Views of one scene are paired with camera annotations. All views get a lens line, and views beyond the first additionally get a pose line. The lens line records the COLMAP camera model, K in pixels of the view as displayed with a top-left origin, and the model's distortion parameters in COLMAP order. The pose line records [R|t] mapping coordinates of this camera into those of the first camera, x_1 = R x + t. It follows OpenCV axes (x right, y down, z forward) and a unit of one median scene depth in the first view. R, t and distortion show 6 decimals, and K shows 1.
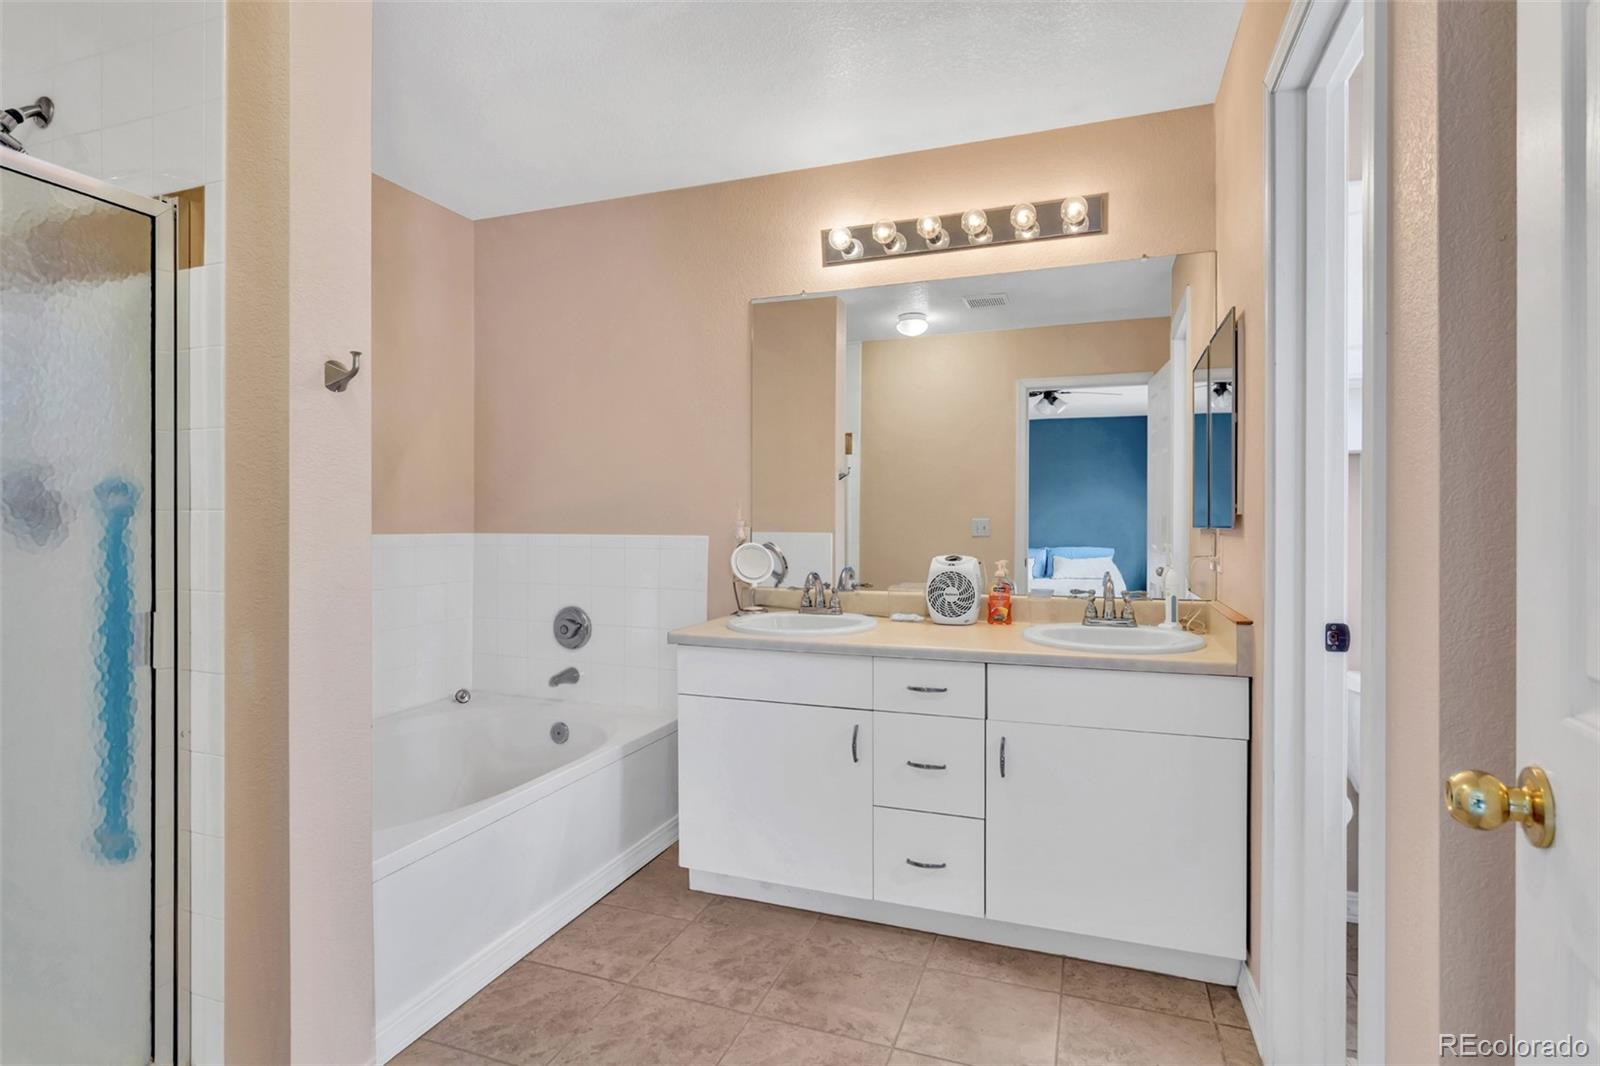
lens RADIAL K [[799.1, 0, 791.3], [0, 799.1, 527.4], [0, 0, 1]] dist [-0.001020, 0.000779]
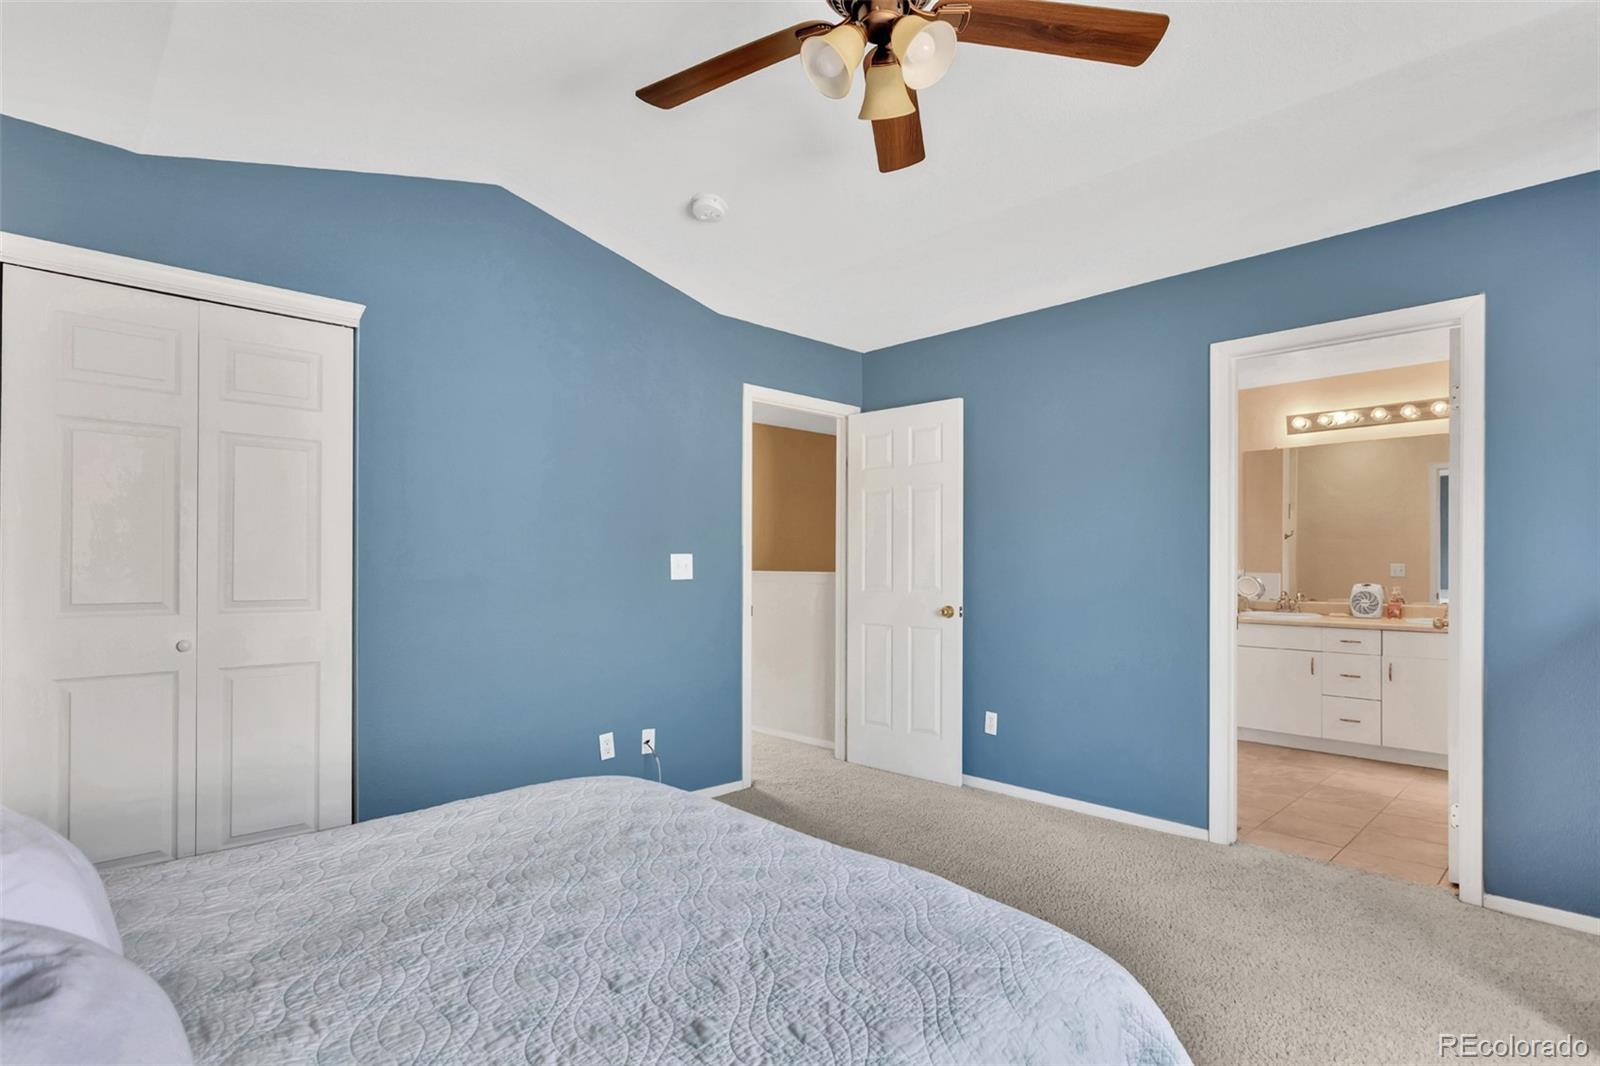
lens RADIAL K [[799.7, 0, 803.6], [0, 799.7, 563.9], [0, 0, 1]] dist [0.000295, 0.000139]
pose [[0.907112, 0.001097, -0.420888, -0.234647], [-0.002124, 0.999996, -0.001971, -0.007903], [0.420885, 0.002682, 0.907110, -1.421501]]
